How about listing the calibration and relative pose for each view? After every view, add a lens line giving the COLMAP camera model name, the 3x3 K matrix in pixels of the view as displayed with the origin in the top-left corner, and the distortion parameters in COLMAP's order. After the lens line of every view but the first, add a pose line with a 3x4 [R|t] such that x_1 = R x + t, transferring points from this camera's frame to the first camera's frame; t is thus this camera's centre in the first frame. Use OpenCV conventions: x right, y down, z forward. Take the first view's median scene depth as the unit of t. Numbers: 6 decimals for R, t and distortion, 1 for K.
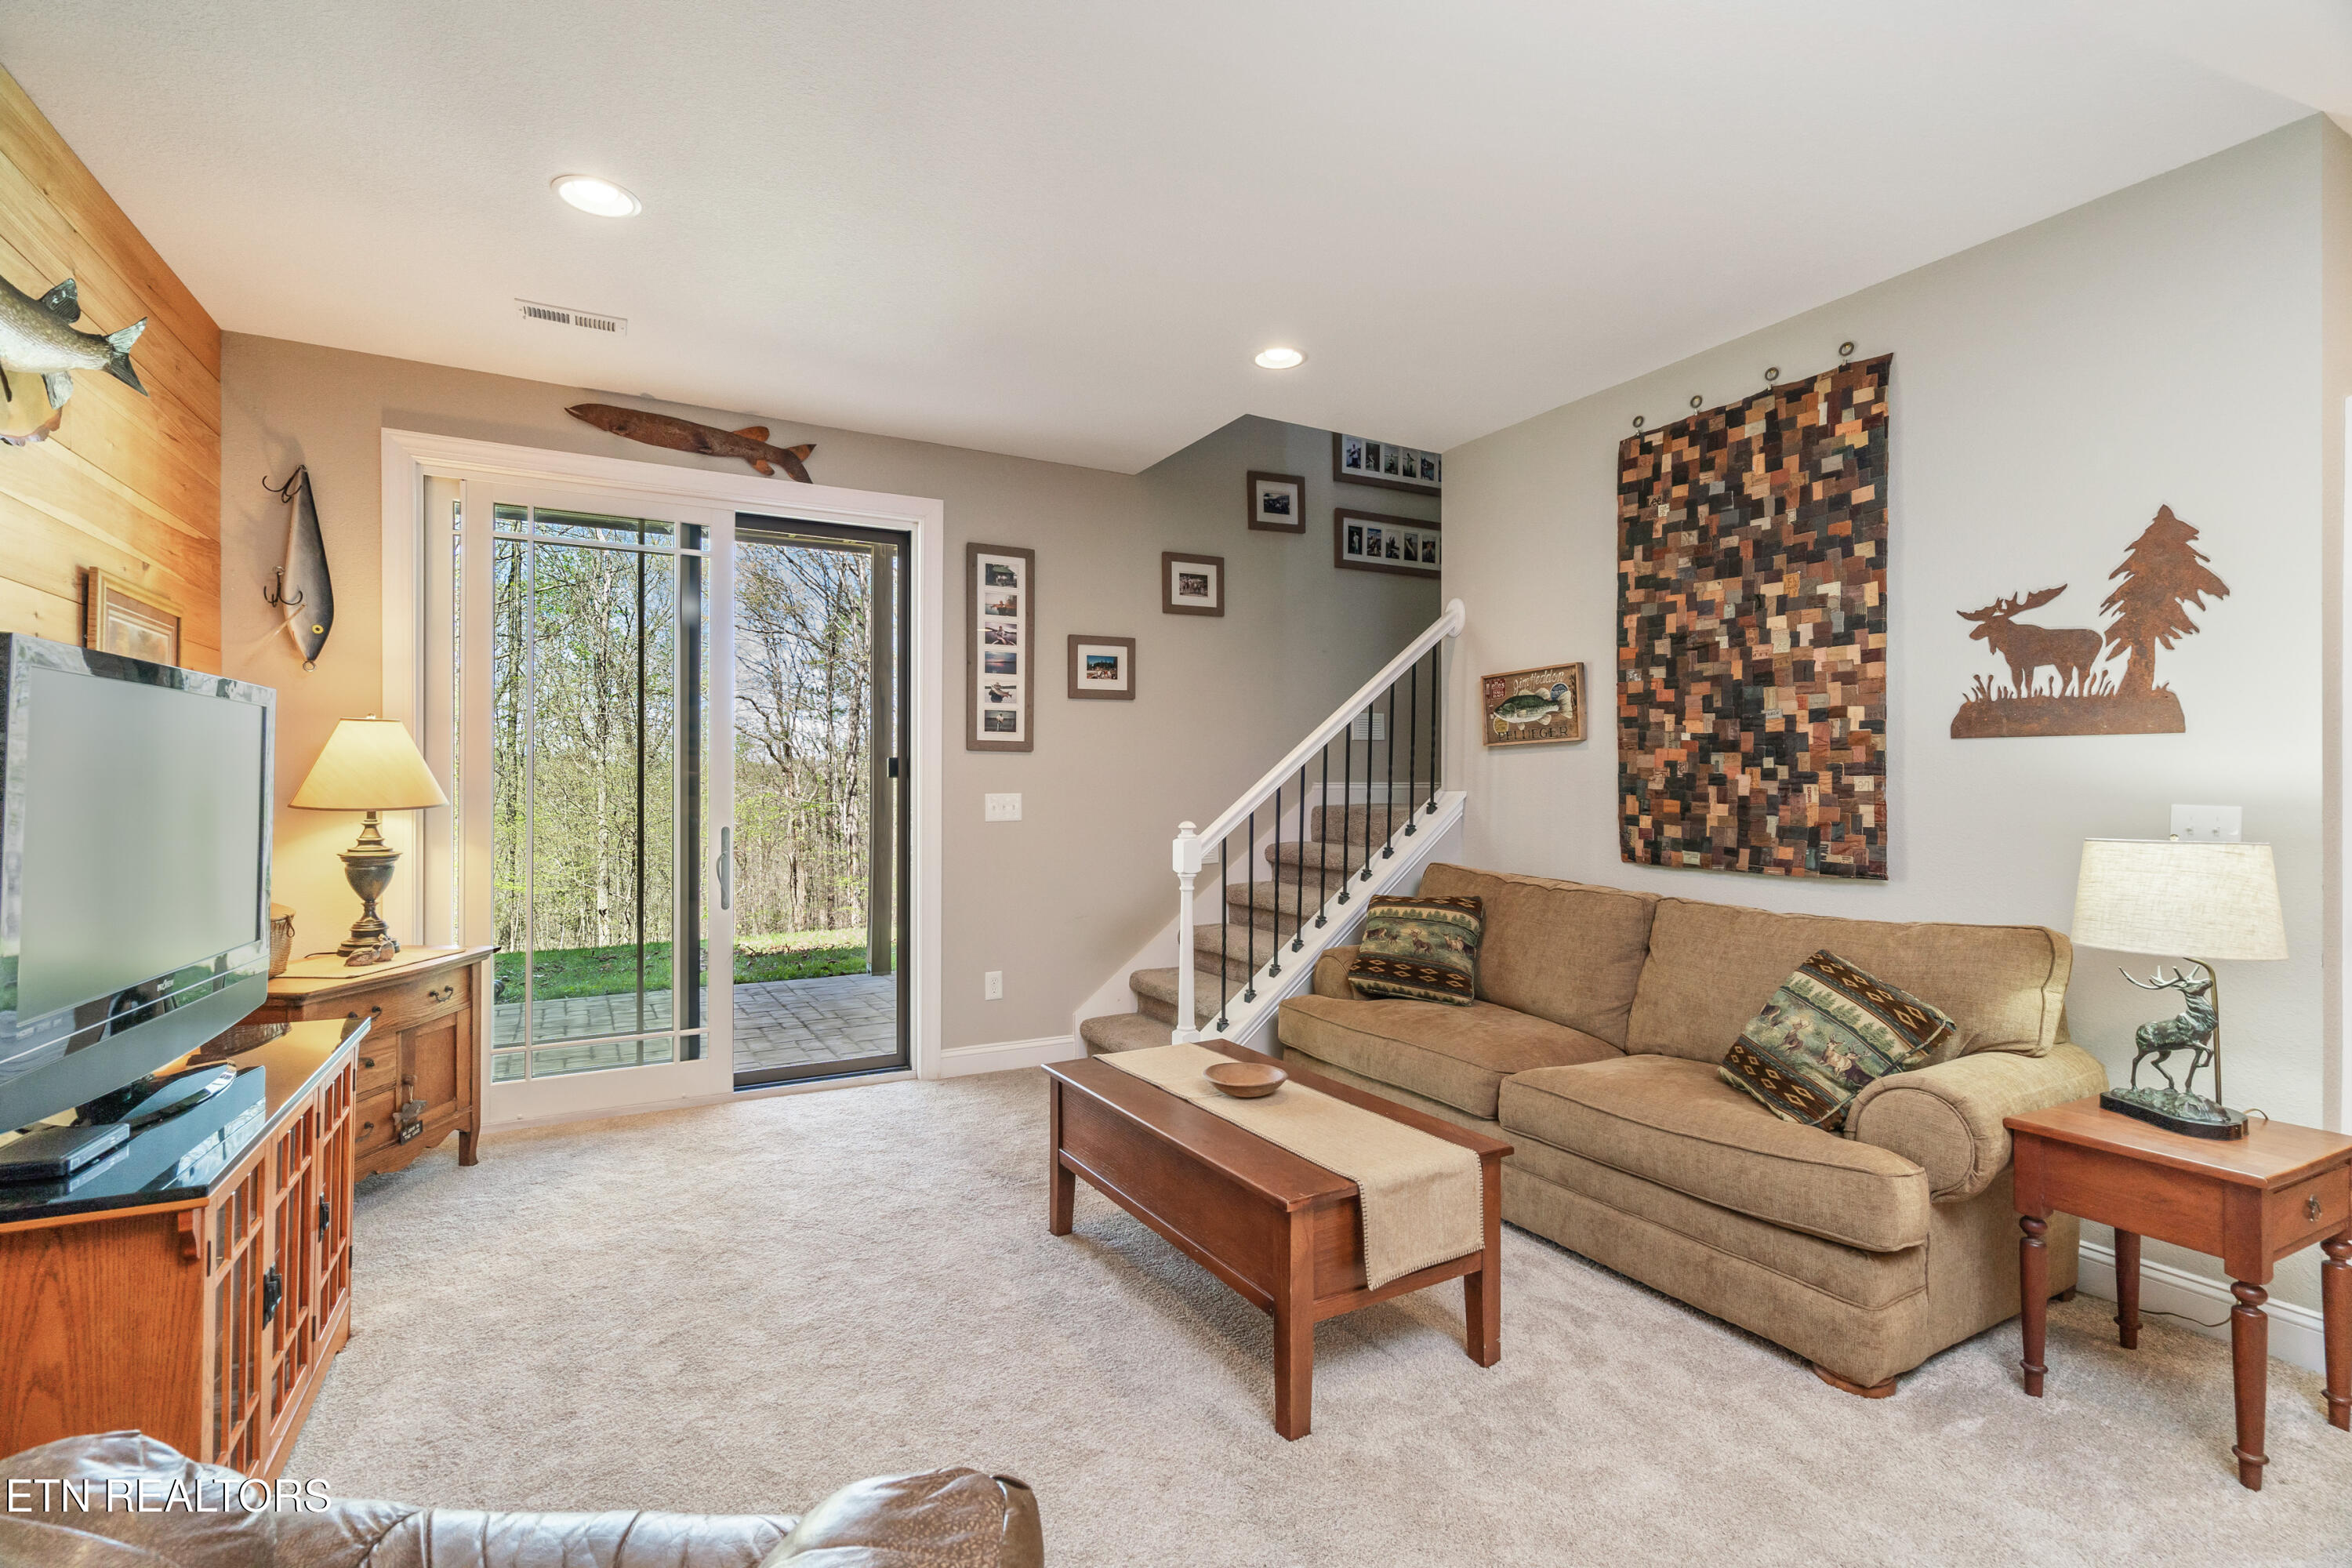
lens RADIAL K [[1076.8, 0, 1178.5], [0, 1076.8, 788.3], [0, 0, 1]] dist [-0.001000, 0.002771]
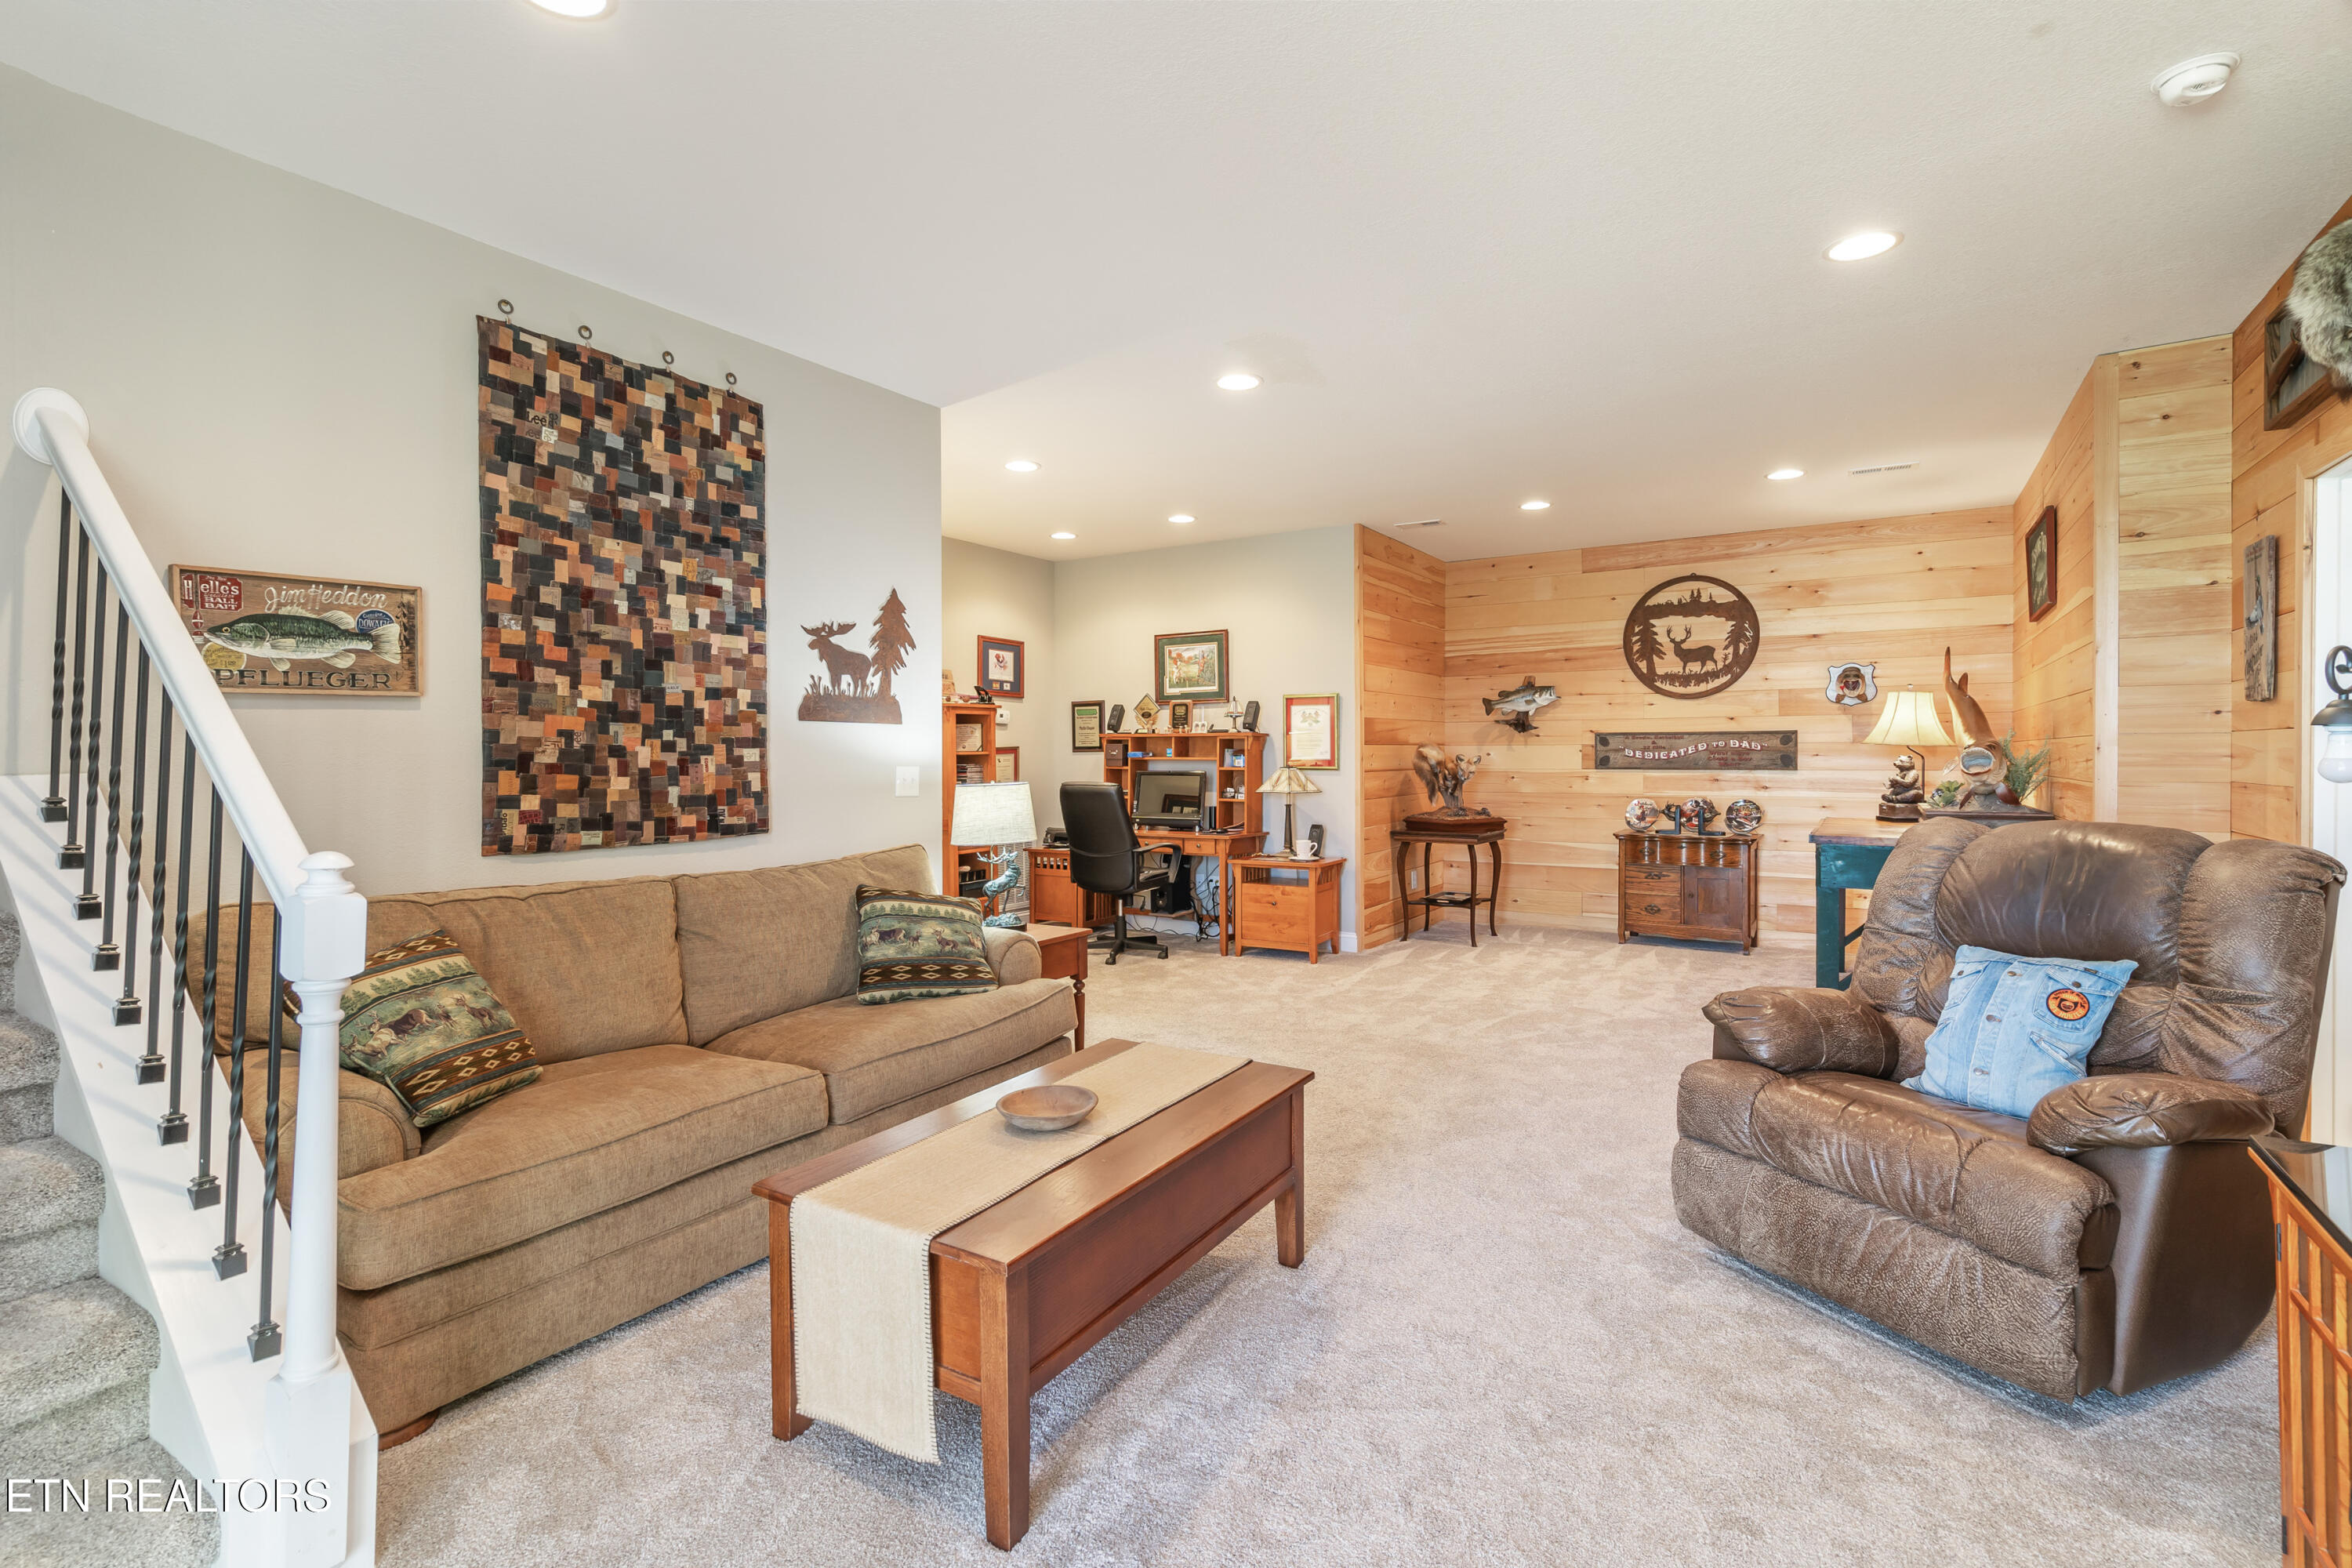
lens RADIAL K [[1076.8, 0, 1184.8], [0, 1076.8, 762.4], [0, 0, 1]] dist [-0.001000, 0.002771]
pose [[-0.477436, -0.011372, 0.878593, -0.583301], [0.004574, 0.999871, 0.015428, -0.010944], [-0.878654, 0.011385, -0.477322, 1.042784]]
